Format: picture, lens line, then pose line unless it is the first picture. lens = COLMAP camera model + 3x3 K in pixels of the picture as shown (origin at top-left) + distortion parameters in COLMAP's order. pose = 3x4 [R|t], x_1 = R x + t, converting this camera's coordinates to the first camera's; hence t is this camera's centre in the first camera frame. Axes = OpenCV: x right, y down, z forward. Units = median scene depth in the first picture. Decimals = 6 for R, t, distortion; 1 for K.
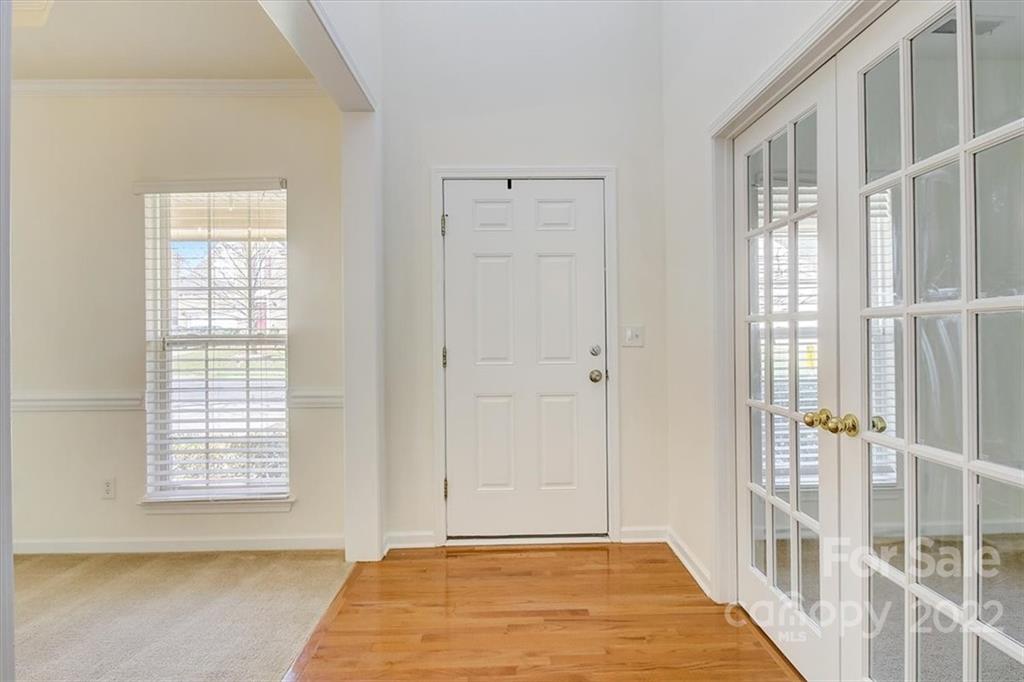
lens RADIAL K [[468.9, 0, 521.5], [0, 468.9, 330.1], [0, 0, 1]] dist [-0.000772, -0.017705]
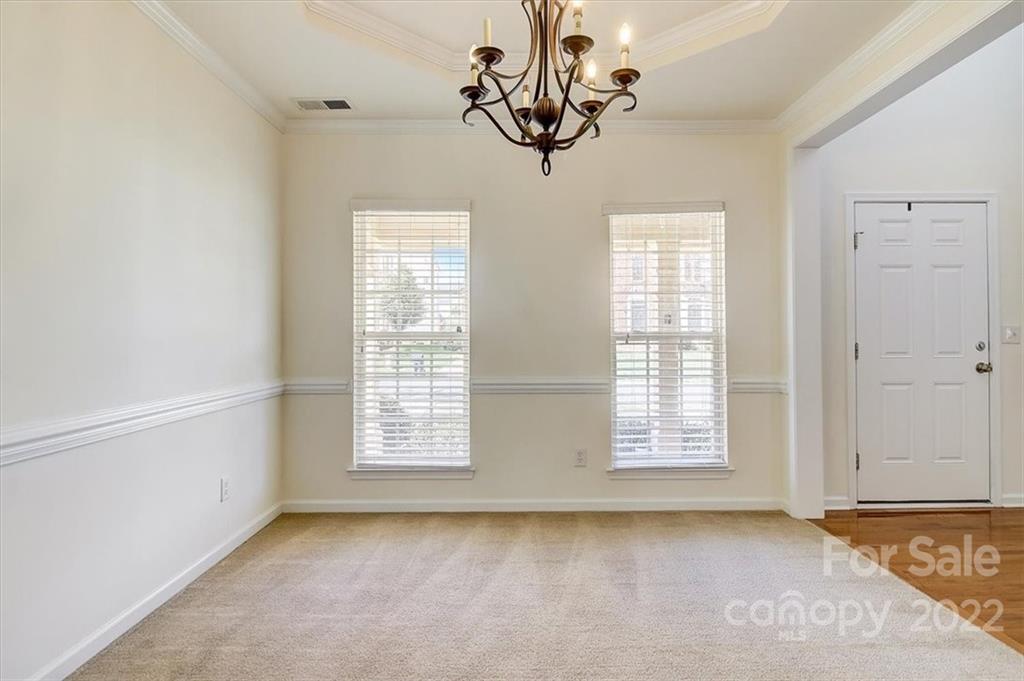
lens RADIAL K [[421.1, 0, 509.4], [0, 421.1, 325.8], [0, 0, 1]] dist [-0.032535, 0.000122]
pose [[0.996667, 0.004781, -0.081439, -0.958147], [-0.005158, 0.999977, -0.004420, 0.001909], [0.081416, 0.004826, 0.996668, -0.114673]]
